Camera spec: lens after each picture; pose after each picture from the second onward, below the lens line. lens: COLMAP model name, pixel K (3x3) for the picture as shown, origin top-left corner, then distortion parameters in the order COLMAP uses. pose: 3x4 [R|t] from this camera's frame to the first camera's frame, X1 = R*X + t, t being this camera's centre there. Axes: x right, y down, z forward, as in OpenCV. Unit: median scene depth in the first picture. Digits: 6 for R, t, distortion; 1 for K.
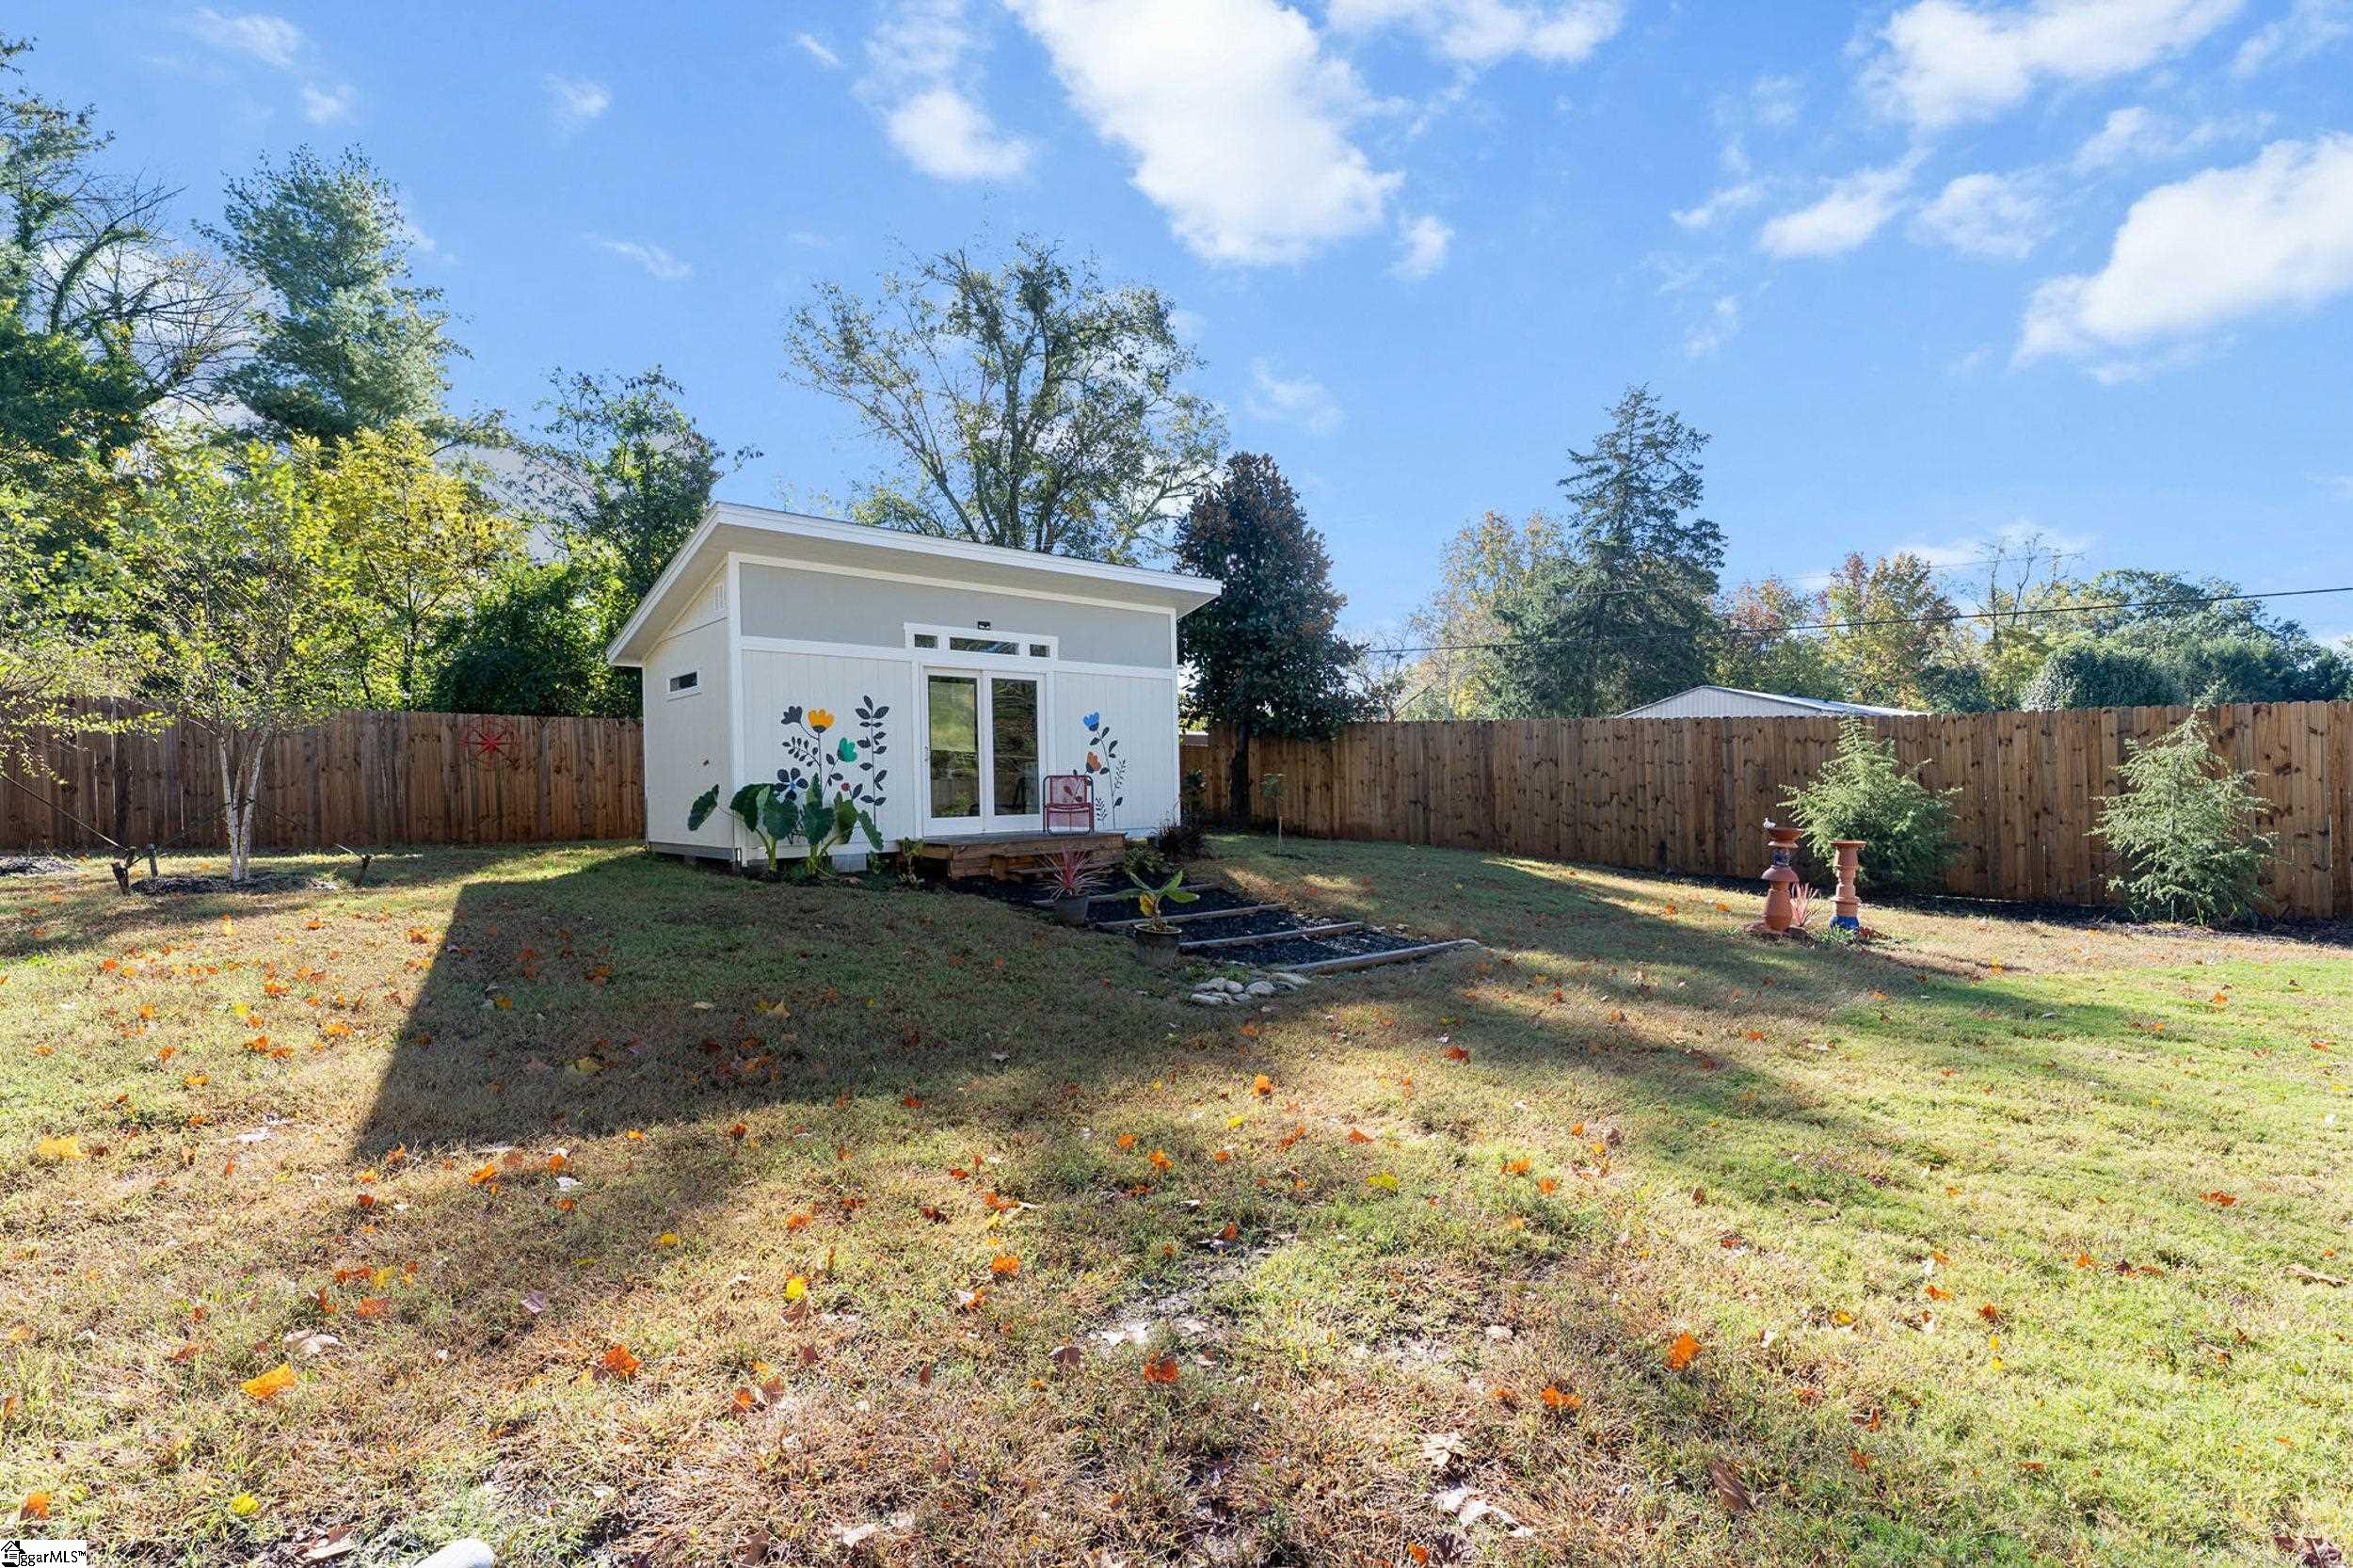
lens RADIAL K [[1094.7, 0, 1176.5], [0, 1094.7, 784.0], [0, 0, 1]] dist [0.000113, 0.001402]
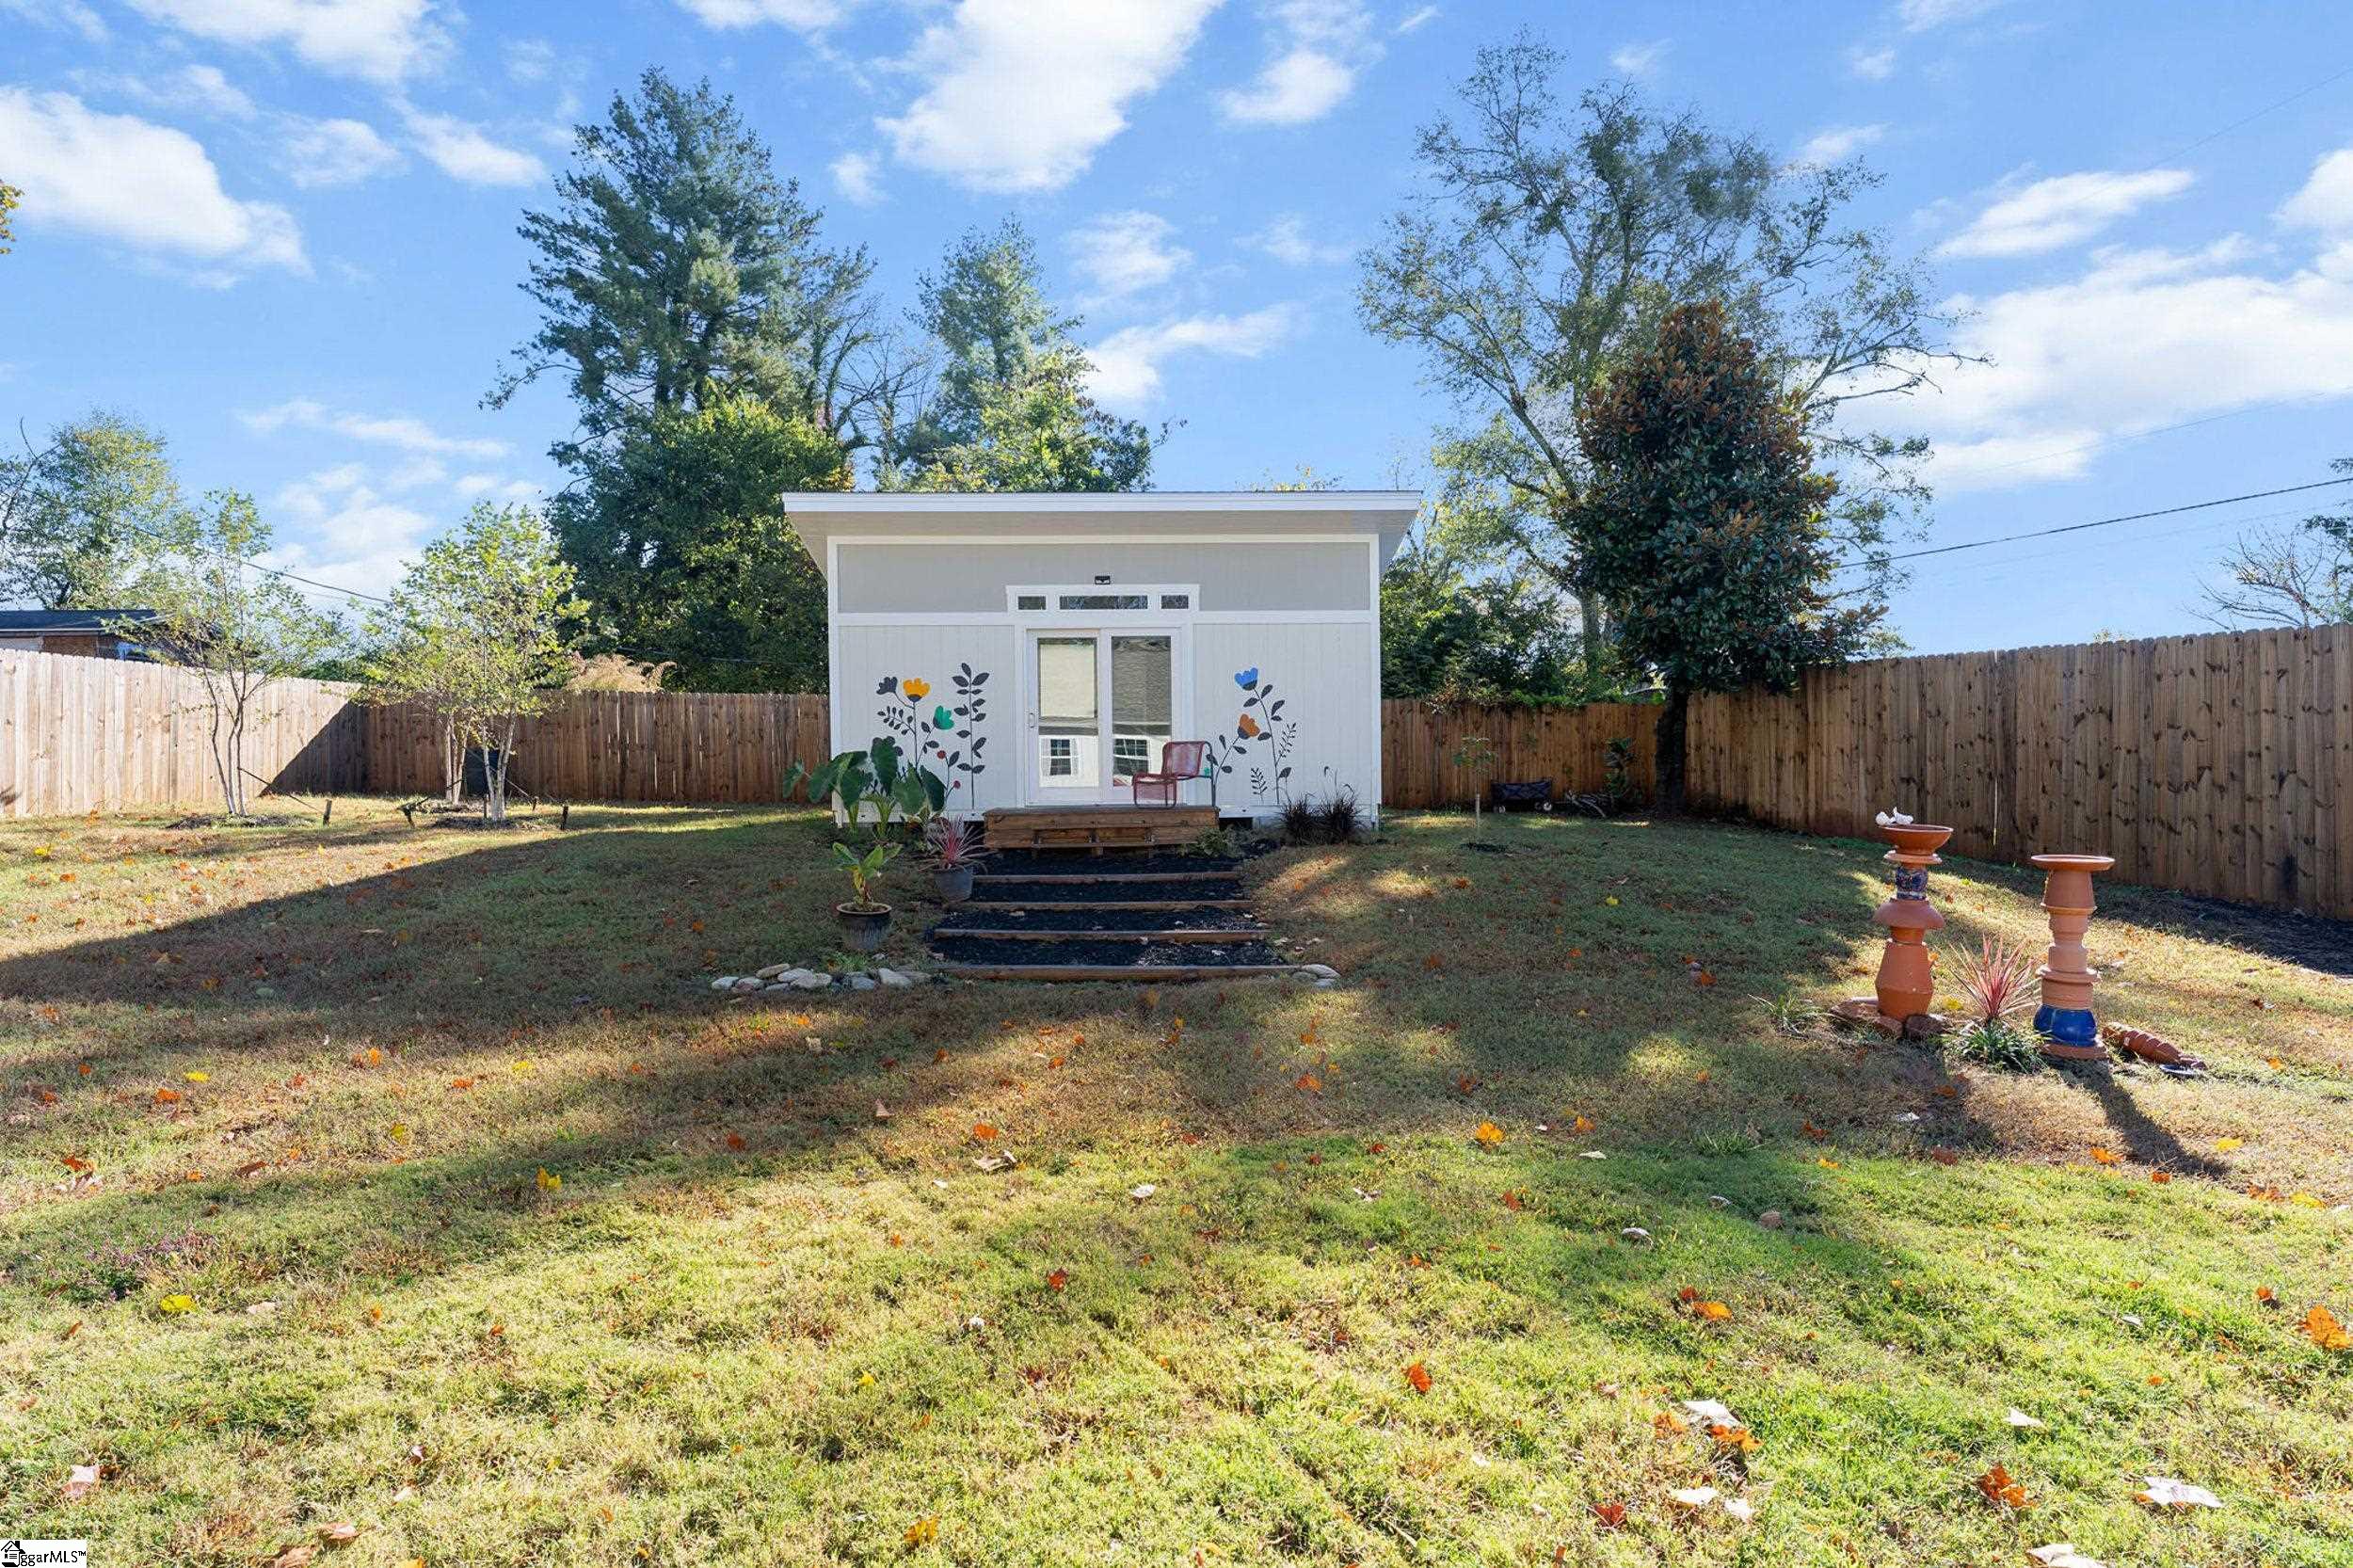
lens RADIAL K [[1173.4, 0, 1166.2], [0, 1173.4, 797.2], [0, 0, 1]] dist [0.001400, -0.000626]
pose [[0.773314, 0.021821, -0.633648, 0.461532], [-0.000732, 0.999438, 0.033524, 0.004776], [0.634023, -0.025461, 0.772895, 0.244950]]
